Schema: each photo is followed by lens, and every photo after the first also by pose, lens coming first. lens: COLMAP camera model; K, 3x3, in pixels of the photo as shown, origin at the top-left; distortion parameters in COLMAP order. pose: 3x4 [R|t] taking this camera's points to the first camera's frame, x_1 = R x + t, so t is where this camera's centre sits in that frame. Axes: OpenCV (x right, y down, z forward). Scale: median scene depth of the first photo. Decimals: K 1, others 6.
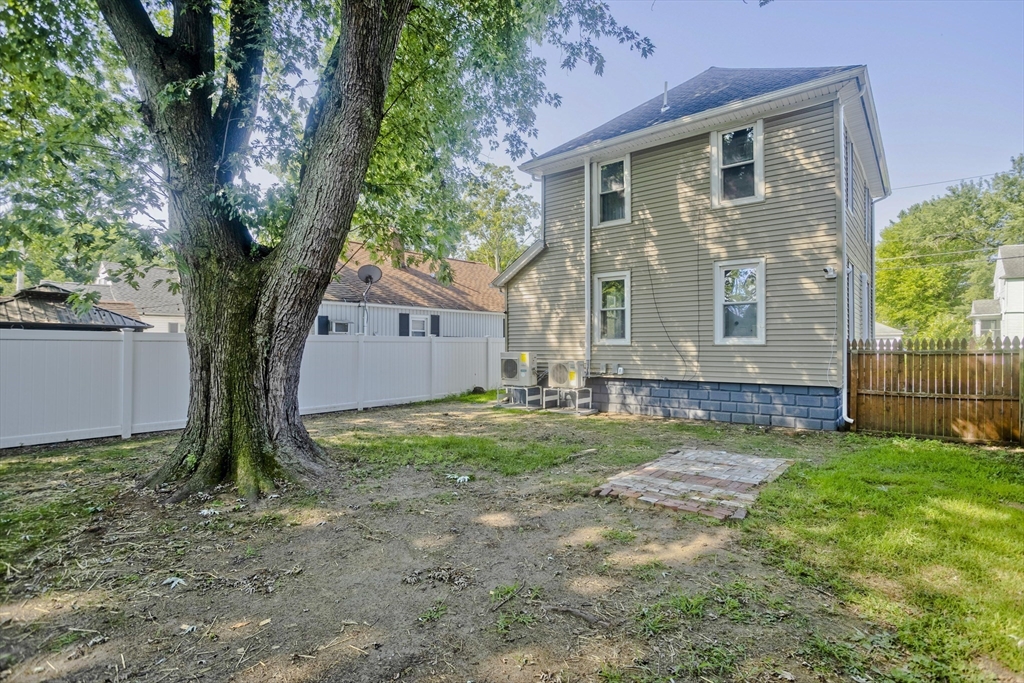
lens RADIAL K [[501.9, 0, 512.3], [0, 501.9, 330.9], [0, 0, 1]] dist [-0.050210, 0.027621]
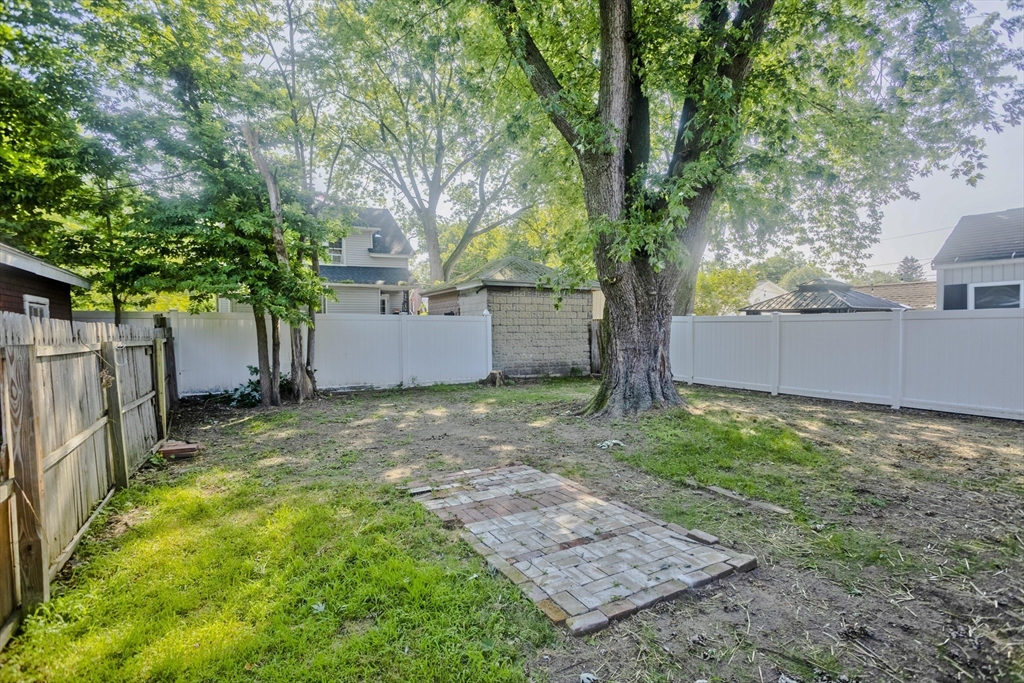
lens RADIAL K [[501.9, 0, 512.3], [0, 501.9, 330.9], [0, 0, 1]] dist [-0.050210, 0.027621]
pose [[-0.357514, 0.011662, -0.933835, 1.183705], [0.039132, 0.999231, -0.002503, 0.037145], [0.933088, -0.037437, -0.357695, 1.393750]]
